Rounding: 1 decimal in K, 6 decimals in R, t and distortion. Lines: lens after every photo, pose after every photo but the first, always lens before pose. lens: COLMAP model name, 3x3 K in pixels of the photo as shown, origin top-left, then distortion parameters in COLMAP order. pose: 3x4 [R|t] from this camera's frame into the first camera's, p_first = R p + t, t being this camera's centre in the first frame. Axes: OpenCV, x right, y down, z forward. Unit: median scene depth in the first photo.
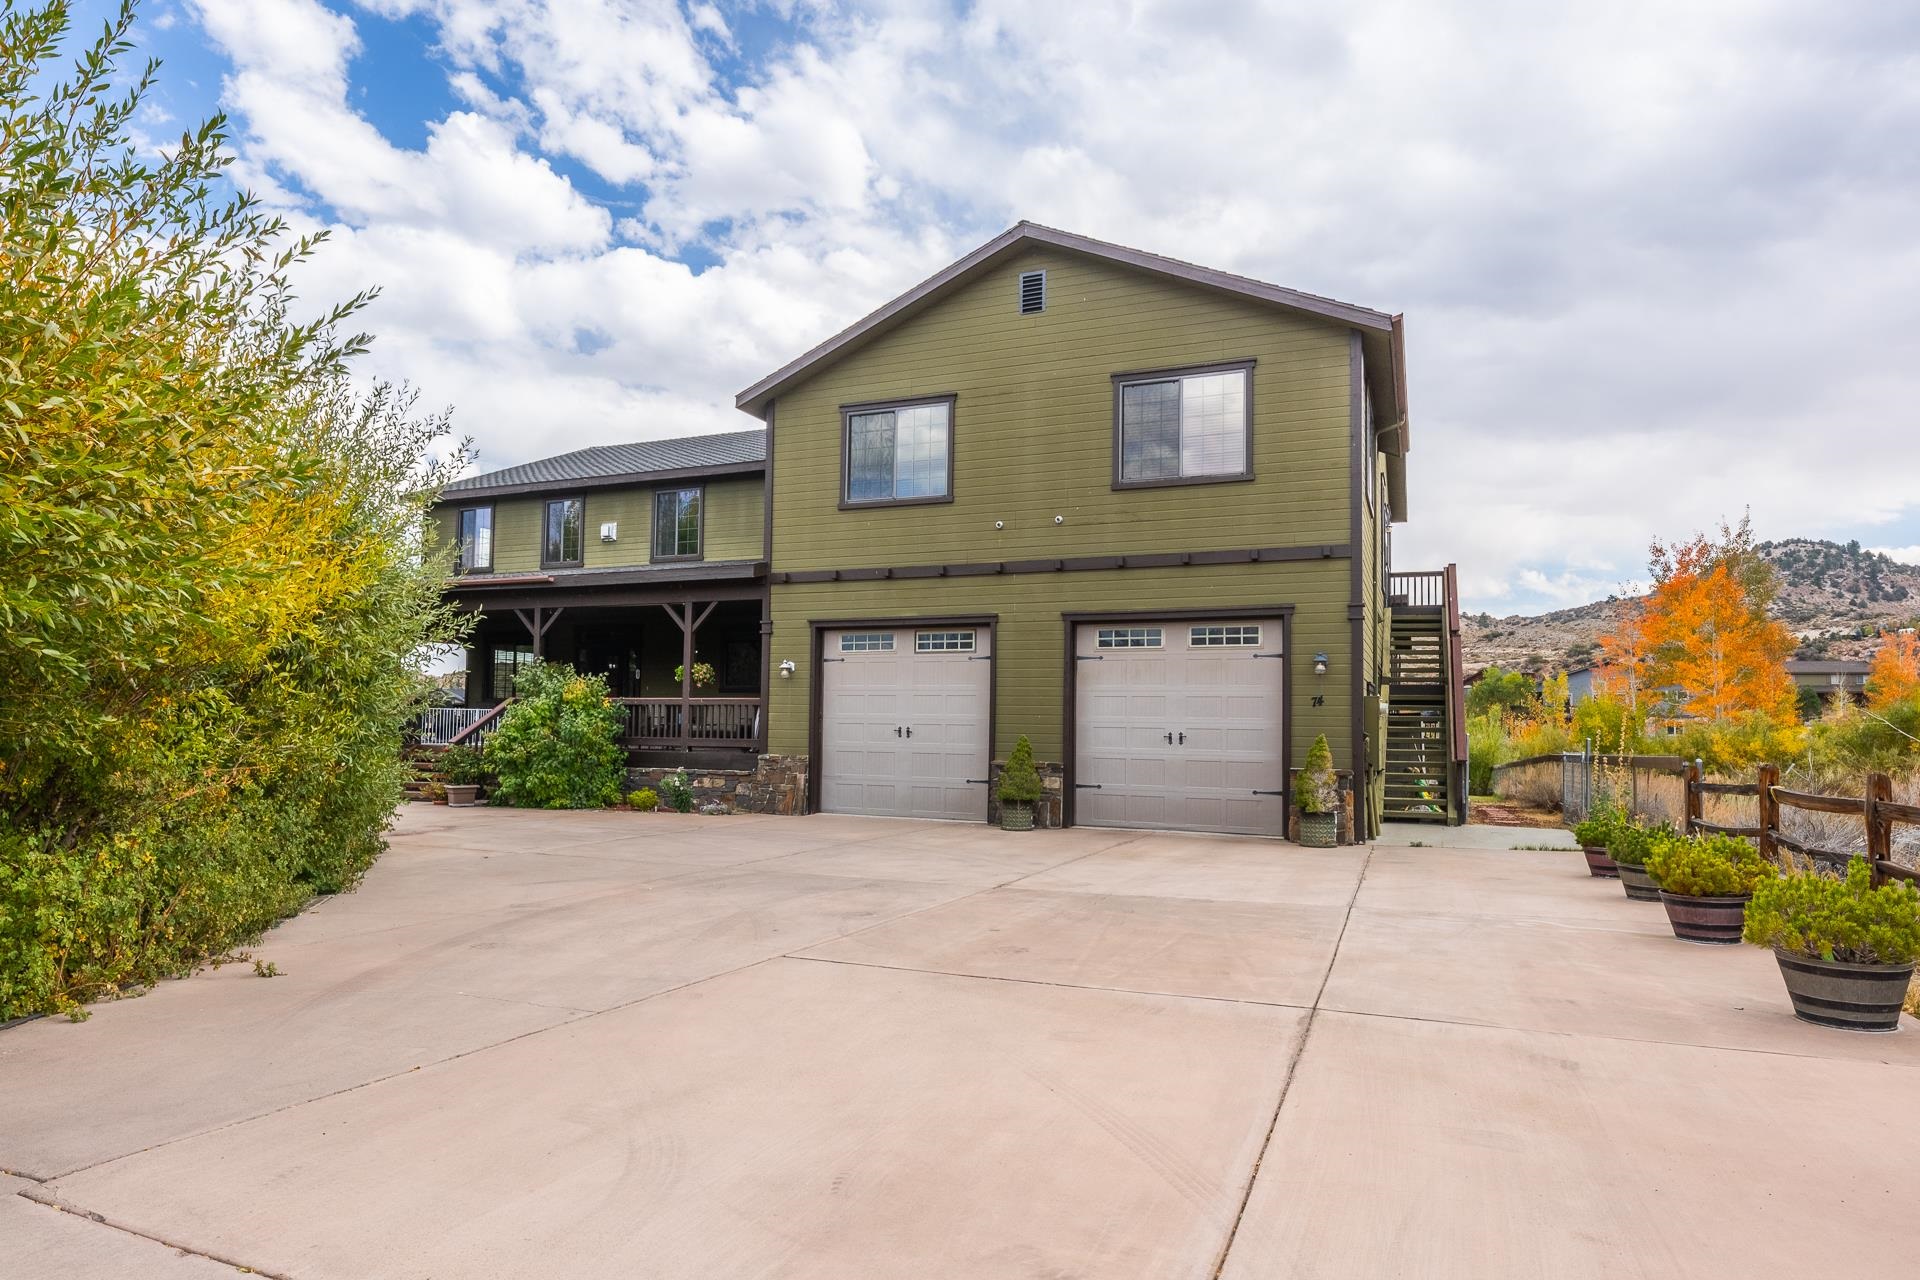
lens RADIAL K [[1093.9, 0, 949.1], [0, 1093.9, 649.5], [0, 0, 1]] dist [0.002012, -0.000065]
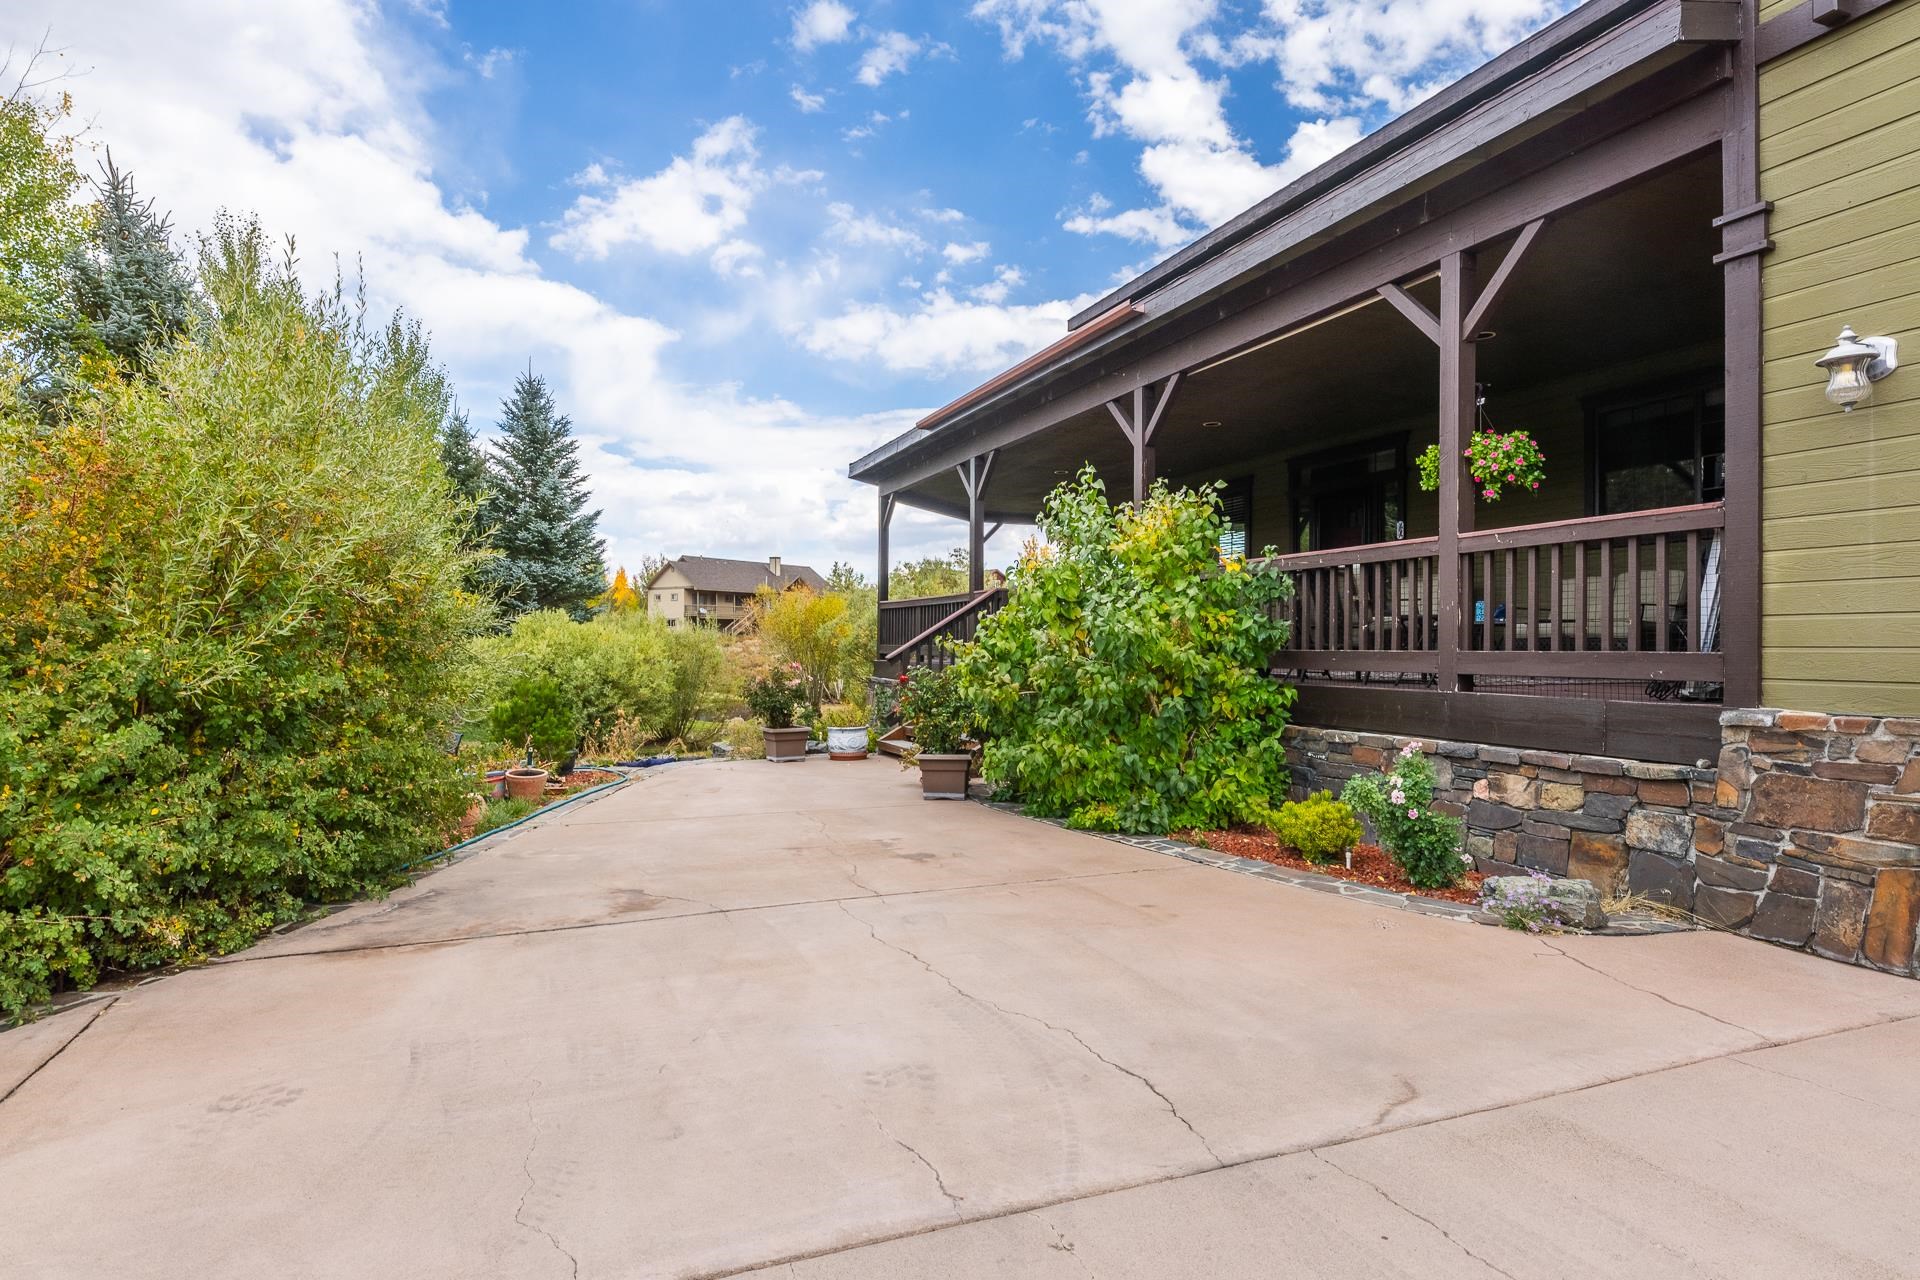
lens RADIAL K [[1001.3, 0, 951.7], [0, 1001.3, 643.2], [0, 0, 1]] dist [0.004025, 0.002088]
pose [[0.690833, -0.012787, -0.722901, -0.124695], [0.059395, 0.997468, 0.039117, 0.058138], [0.720571, -0.069960, 0.689843, 0.685541]]
